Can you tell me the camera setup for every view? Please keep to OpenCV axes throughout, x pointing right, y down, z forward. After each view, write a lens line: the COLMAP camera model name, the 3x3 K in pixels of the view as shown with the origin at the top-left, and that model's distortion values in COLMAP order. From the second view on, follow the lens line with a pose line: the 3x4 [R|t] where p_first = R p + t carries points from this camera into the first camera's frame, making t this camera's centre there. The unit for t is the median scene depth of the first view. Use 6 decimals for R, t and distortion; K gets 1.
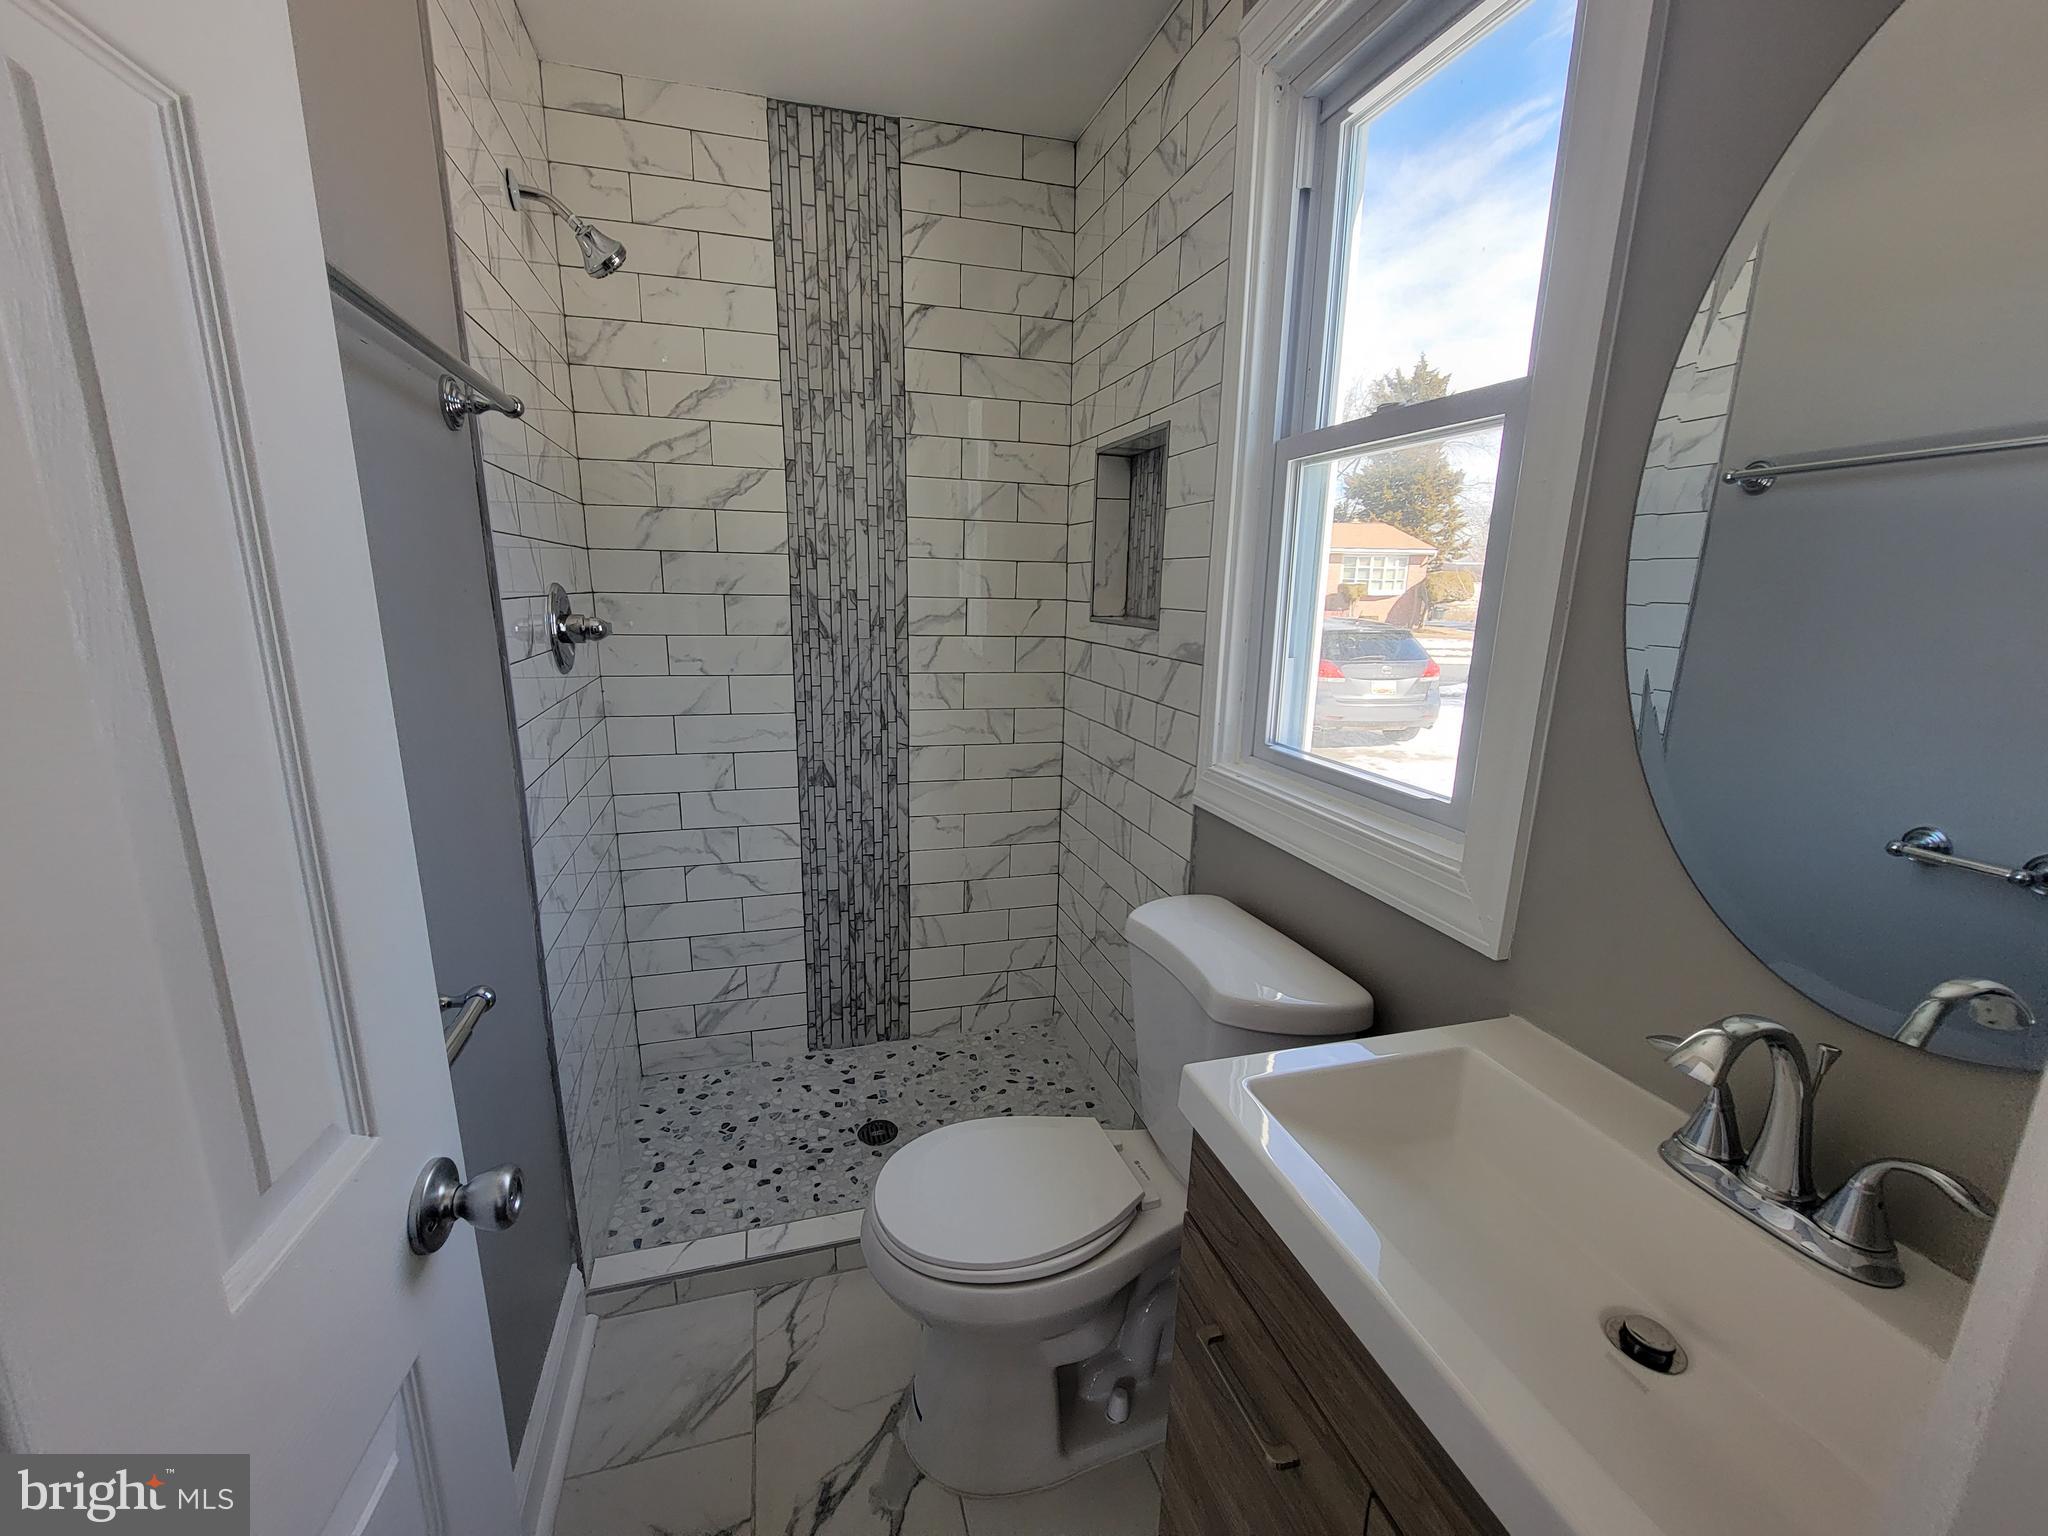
lens RADIAL K [[843.8, 0, 1019.4], [0, 843.8, 781.8], [0, 0, 1]] dist [-0.006450, 0.000802]
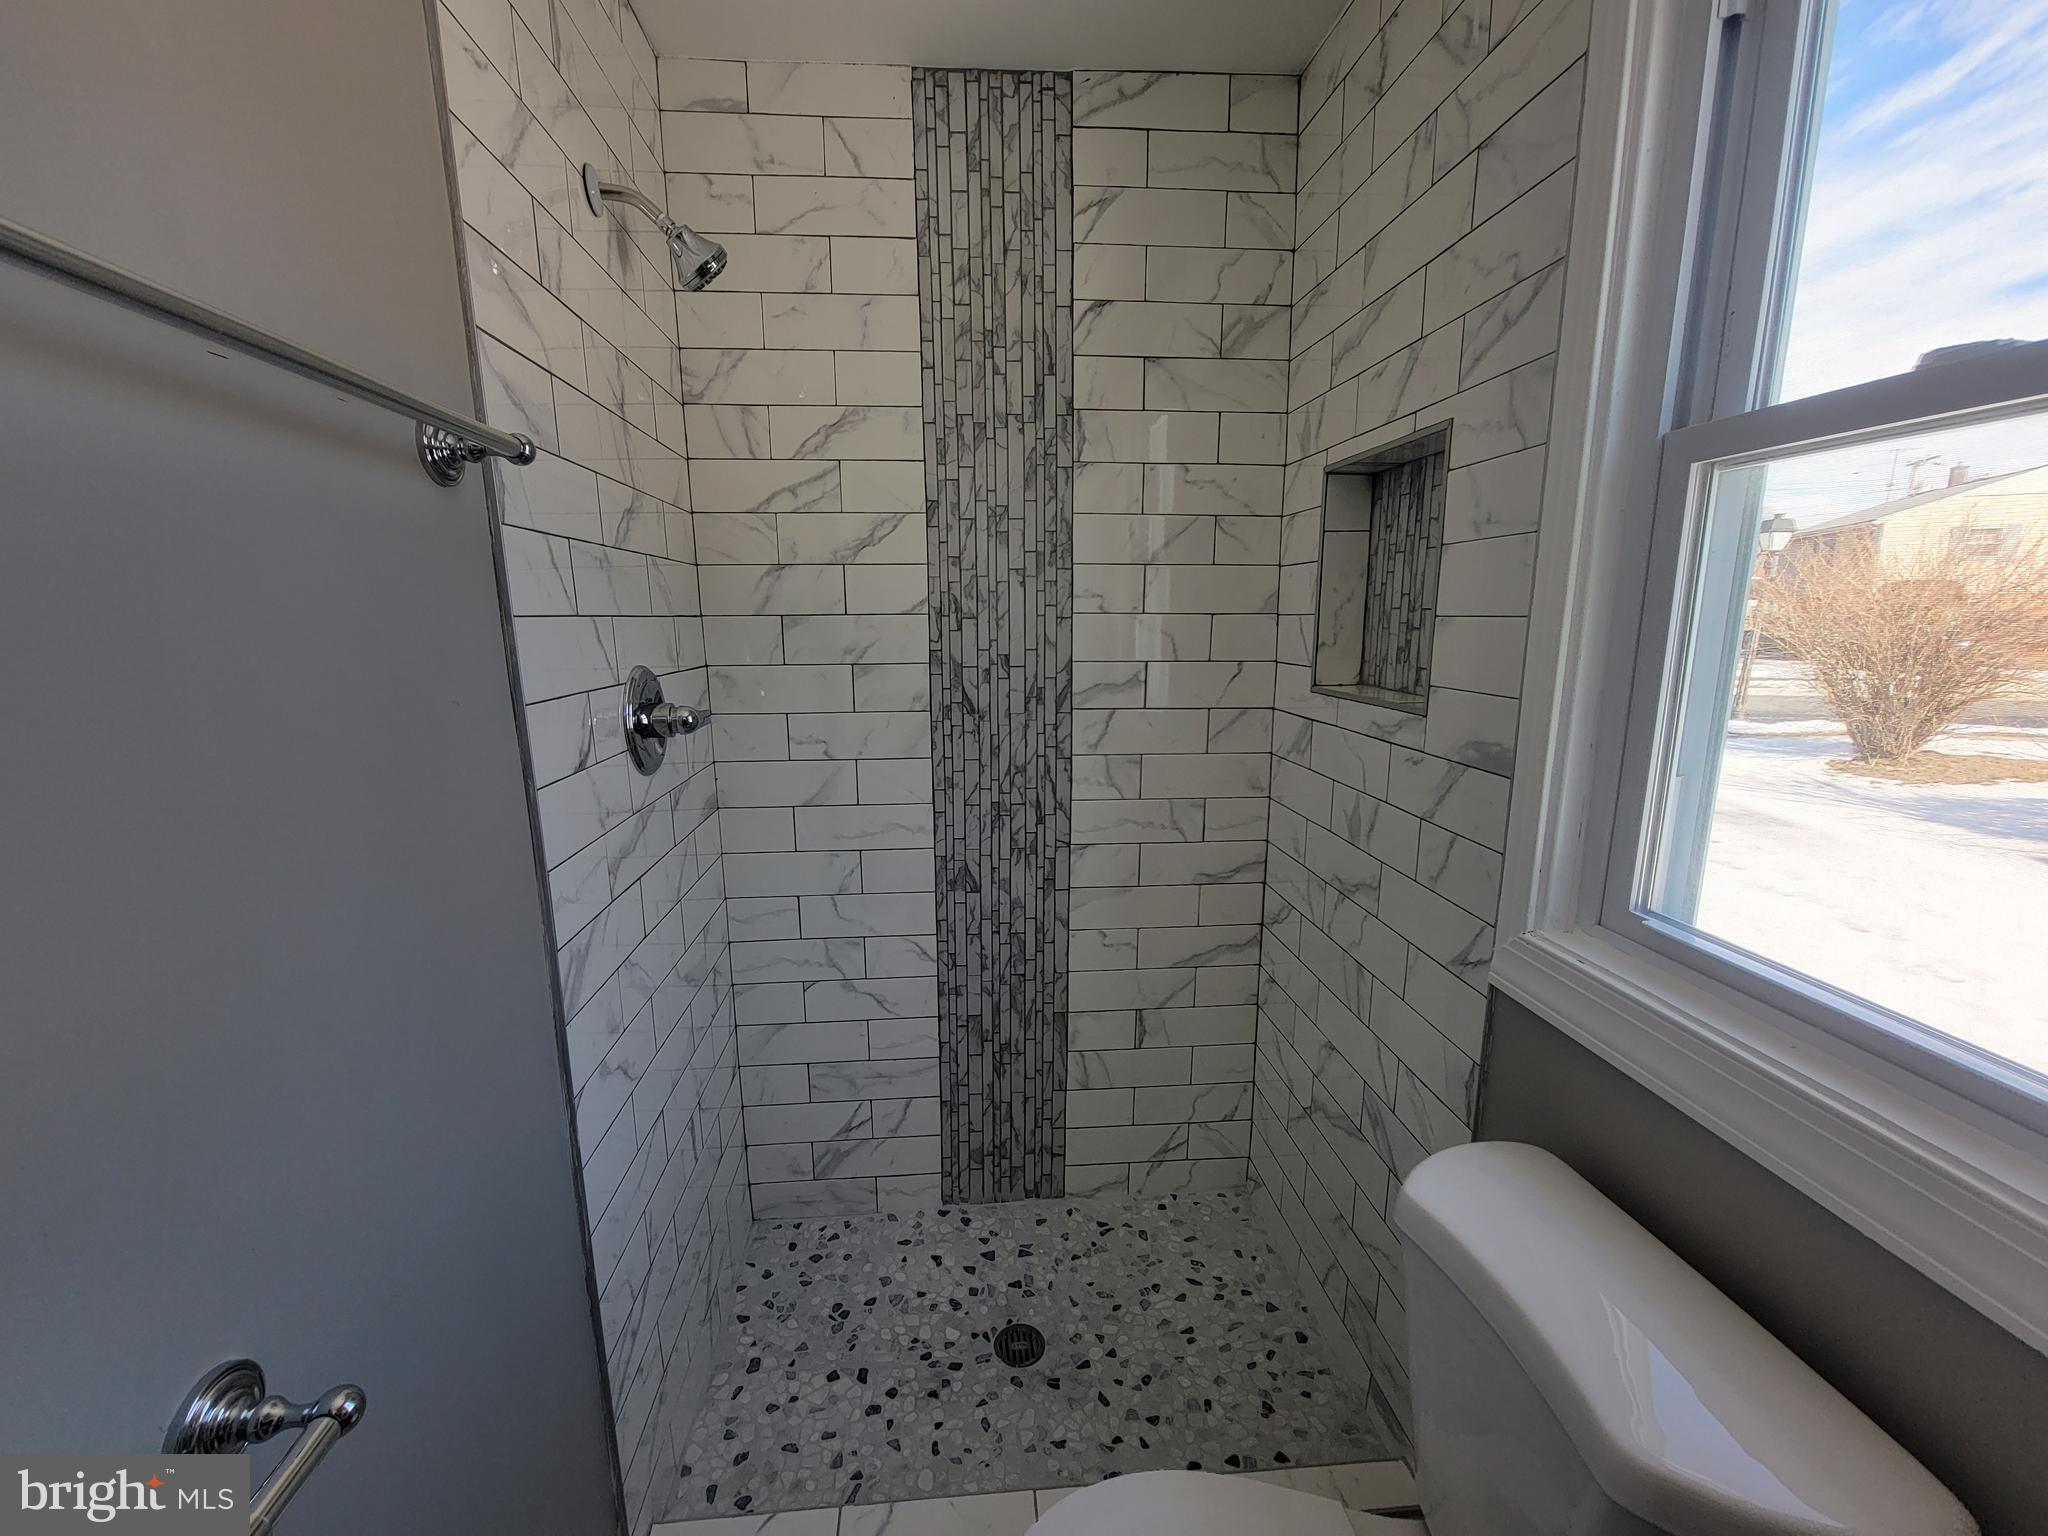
lens RADIAL K [[843.8, 0, 1015.0], [0, 843.8, 774.1], [0, 0, 1]] dist [-0.006450, 0.000802]
pose [[0.979224, 0.014980, -0.202230, -0.024159], [-0.023588, 0.998912, -0.040218, -0.087687], [0.201407, 0.044153, 0.978512, 0.230592]]
